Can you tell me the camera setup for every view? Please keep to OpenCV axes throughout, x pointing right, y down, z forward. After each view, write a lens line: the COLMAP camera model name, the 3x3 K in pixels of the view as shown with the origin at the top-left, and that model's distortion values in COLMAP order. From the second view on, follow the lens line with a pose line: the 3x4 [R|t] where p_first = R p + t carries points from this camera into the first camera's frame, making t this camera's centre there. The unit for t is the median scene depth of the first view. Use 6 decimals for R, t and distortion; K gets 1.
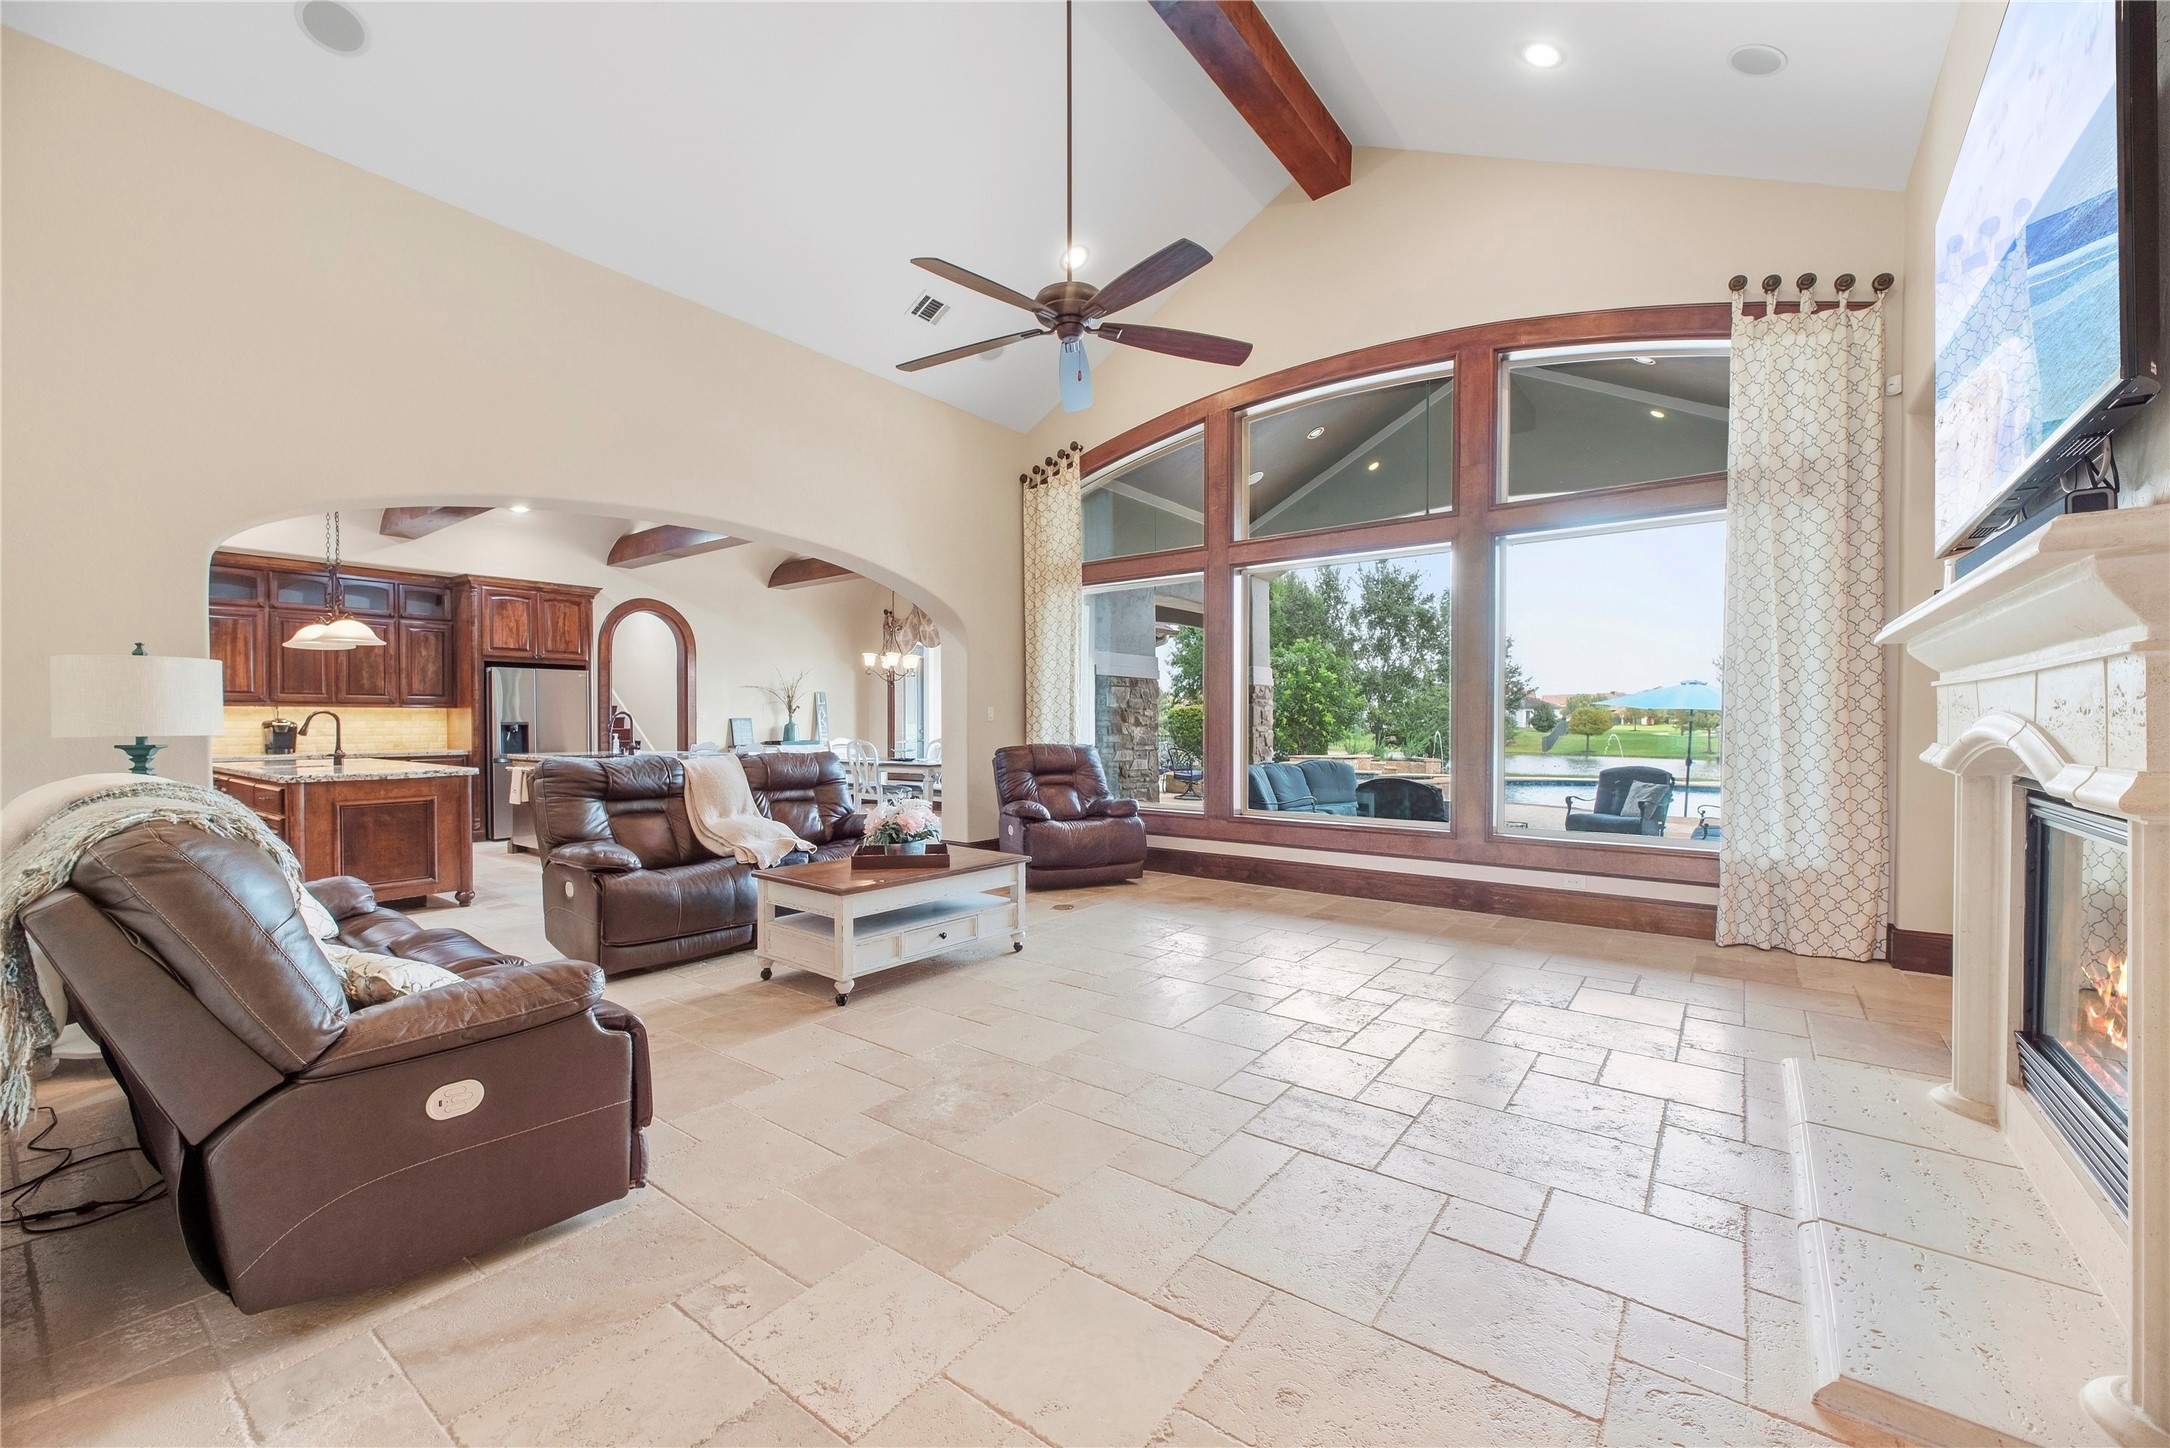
lens RADIAL K [[870.5, 0, 1087.1], [0, 870.5, 731.1], [0, 0, 1]] dist [0.001030, 0.000020]
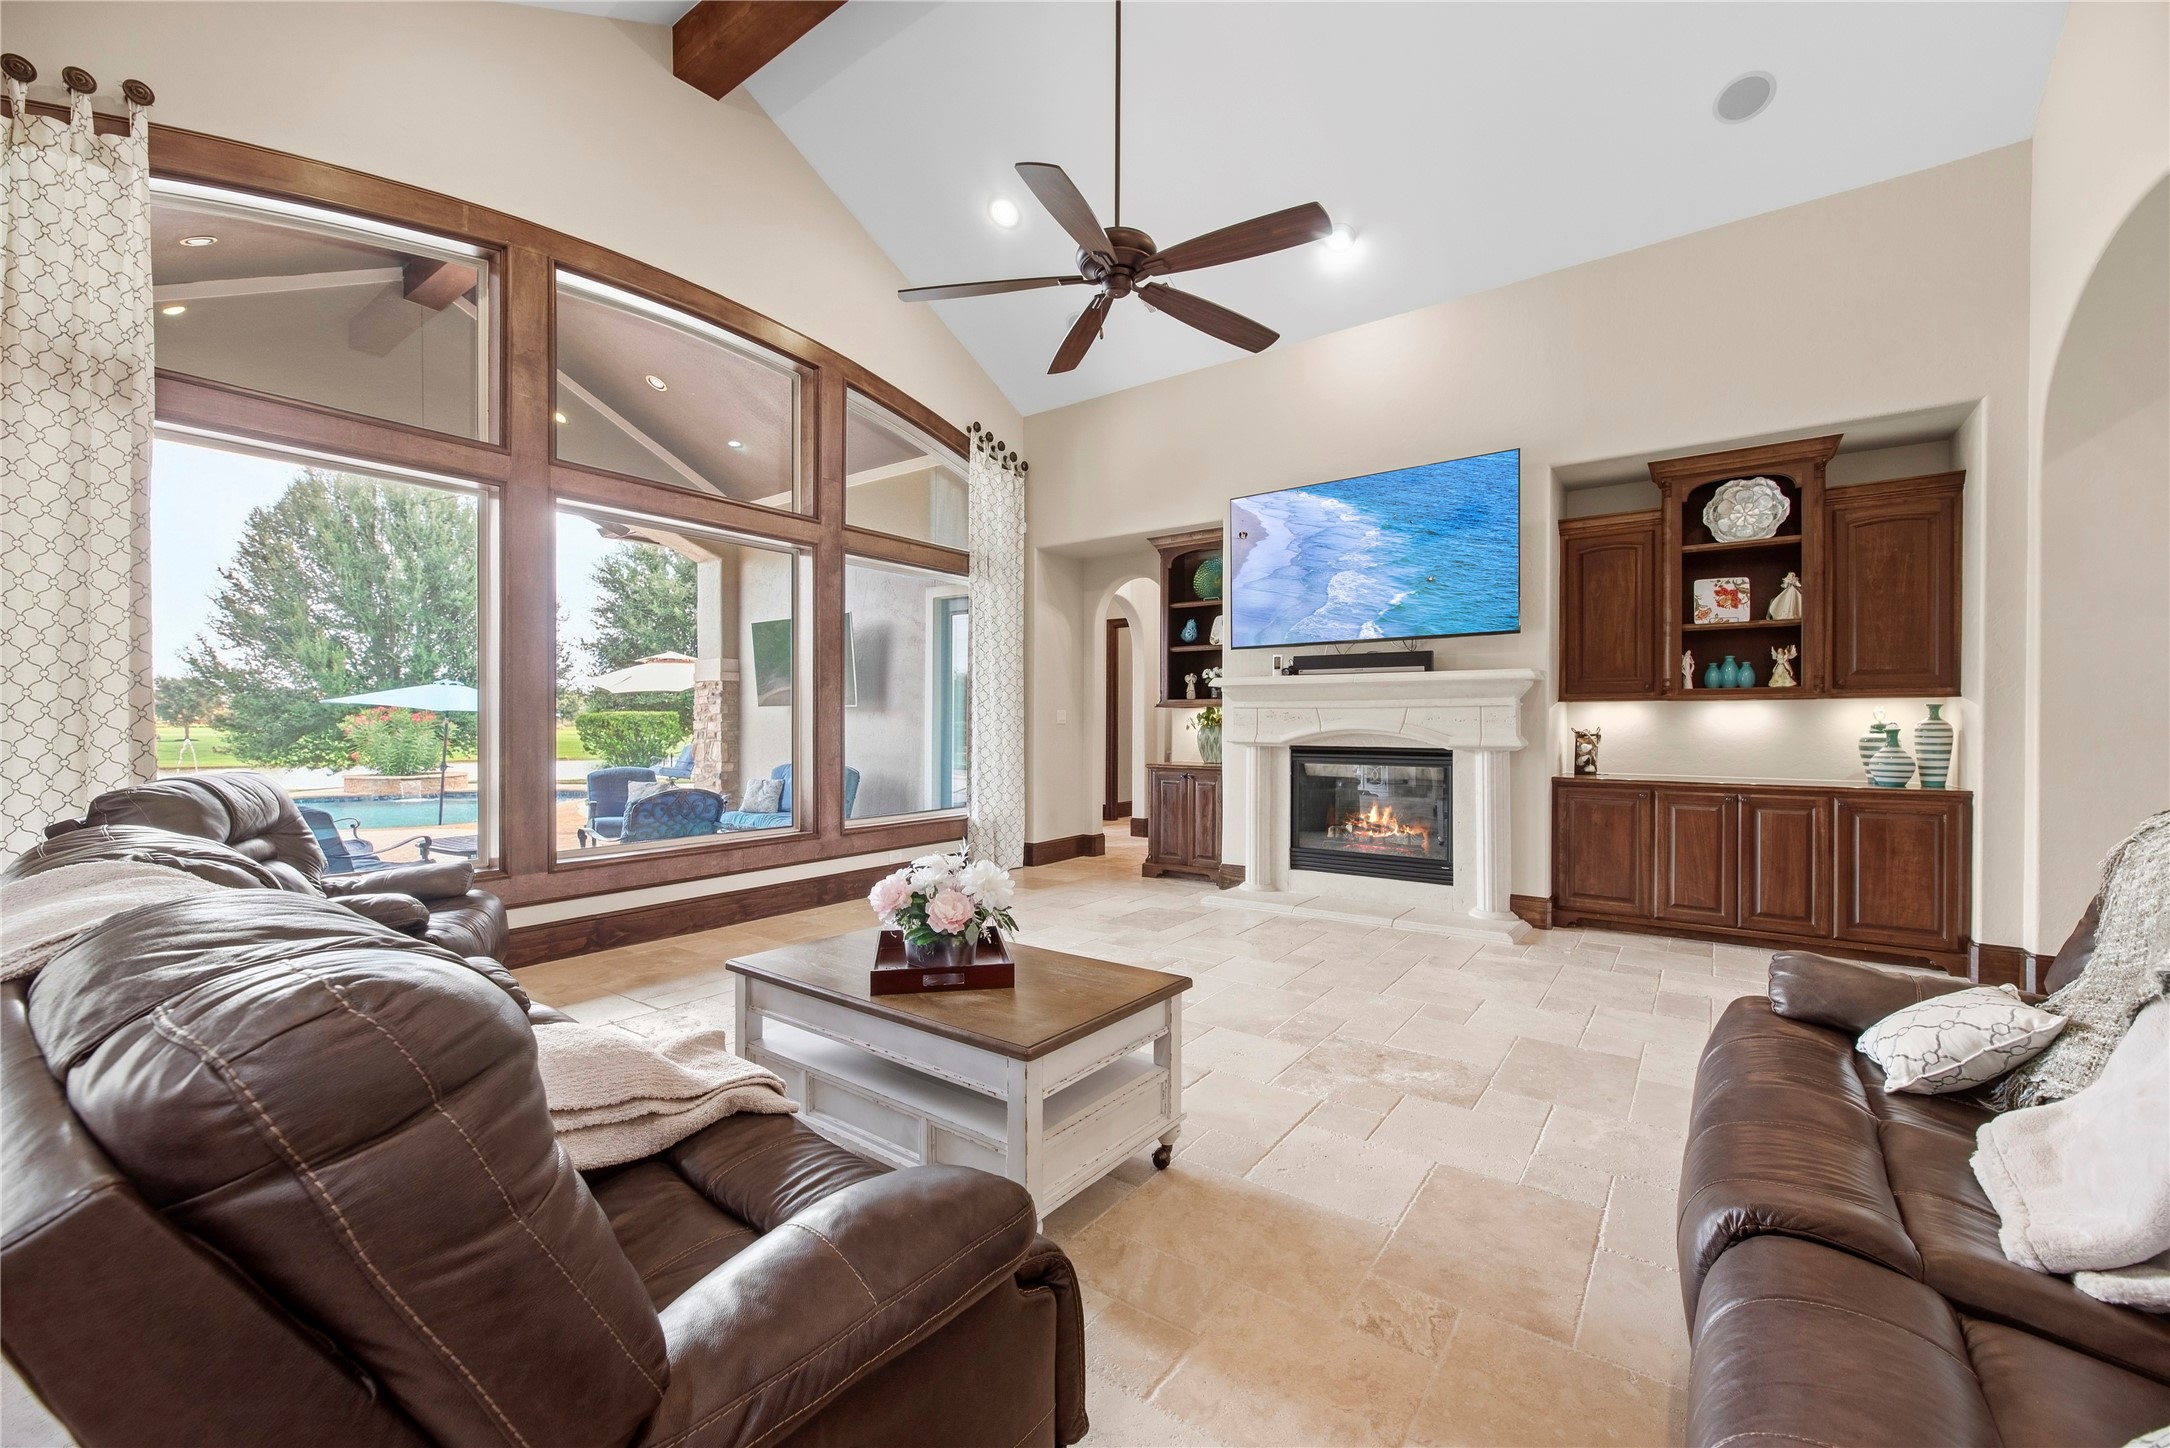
lens RADIAL K [[870.5, 0, 1087.9], [0, 870.5, 725.6], [0, 0, 1]] dist [0.001030, 0.000020]
pose [[-0.022400, -0.001454, 0.999748, -1.445655], [0.009613, 0.999952, 0.001669, -0.015970], [-0.999703, 0.009648, -0.022385, 1.676326]]
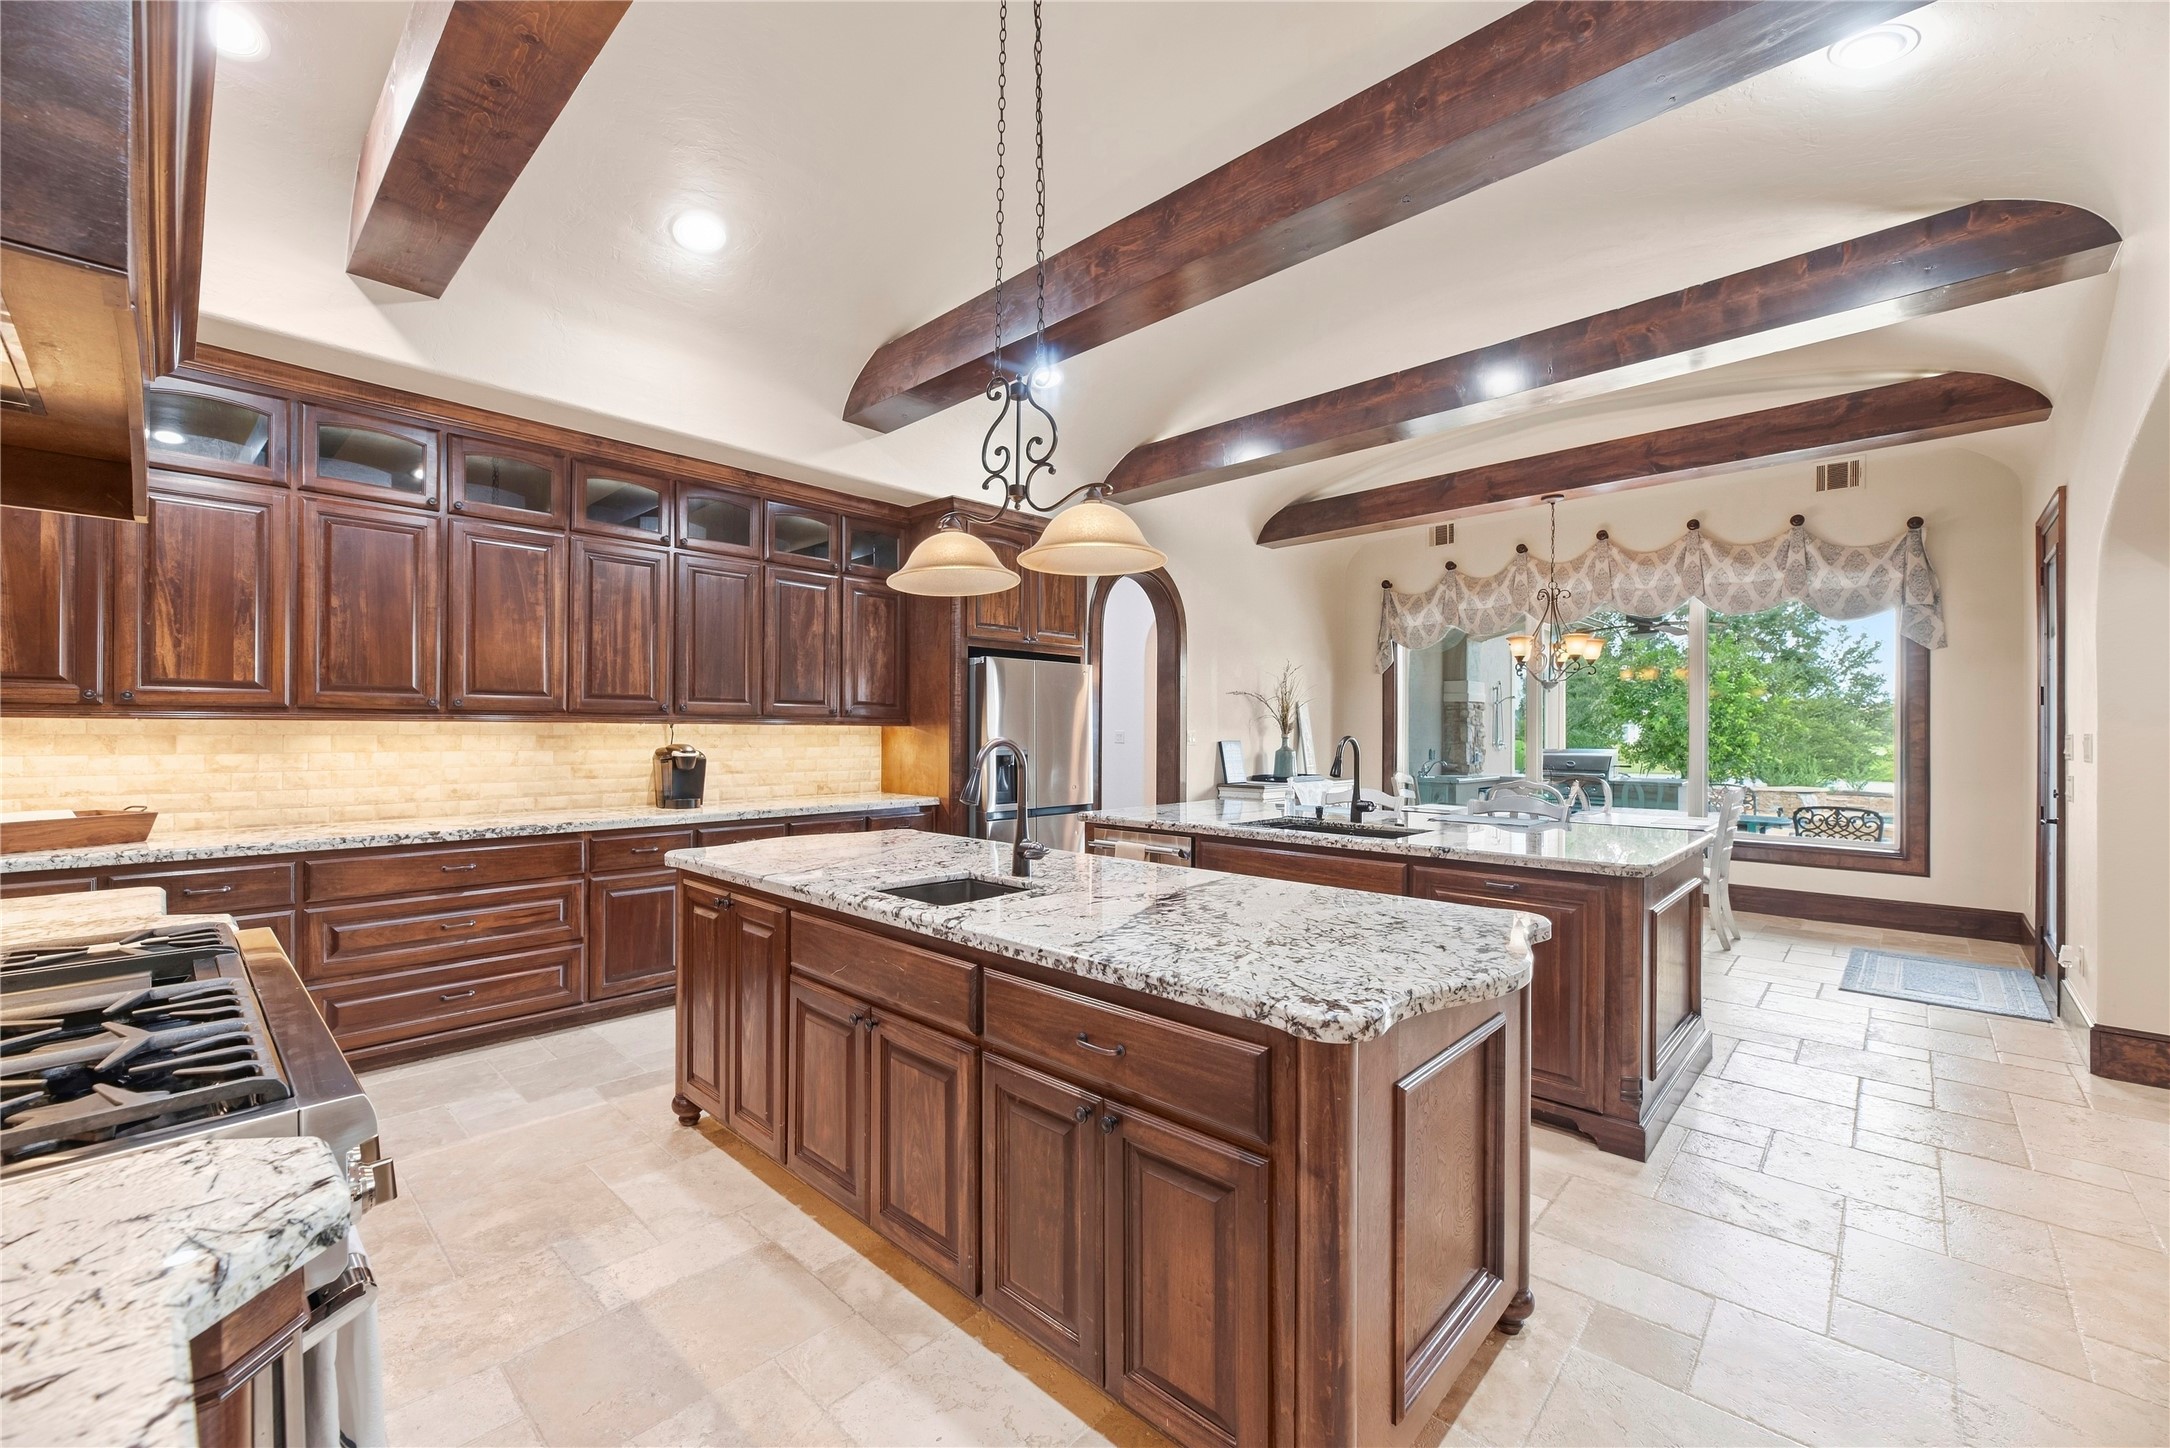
lens RADIAL K [[870.5, 0, 1087.4], [0, 870.5, 728.8], [0, 0, 1]] dist [0.001030, 0.000020]
pose [[0.994404, 0.000564, -0.105640, -0.267214], [-0.002811, 0.999773, -0.021118, -0.005837], [0.105604, 0.021297, 0.994180, 0.204988]]
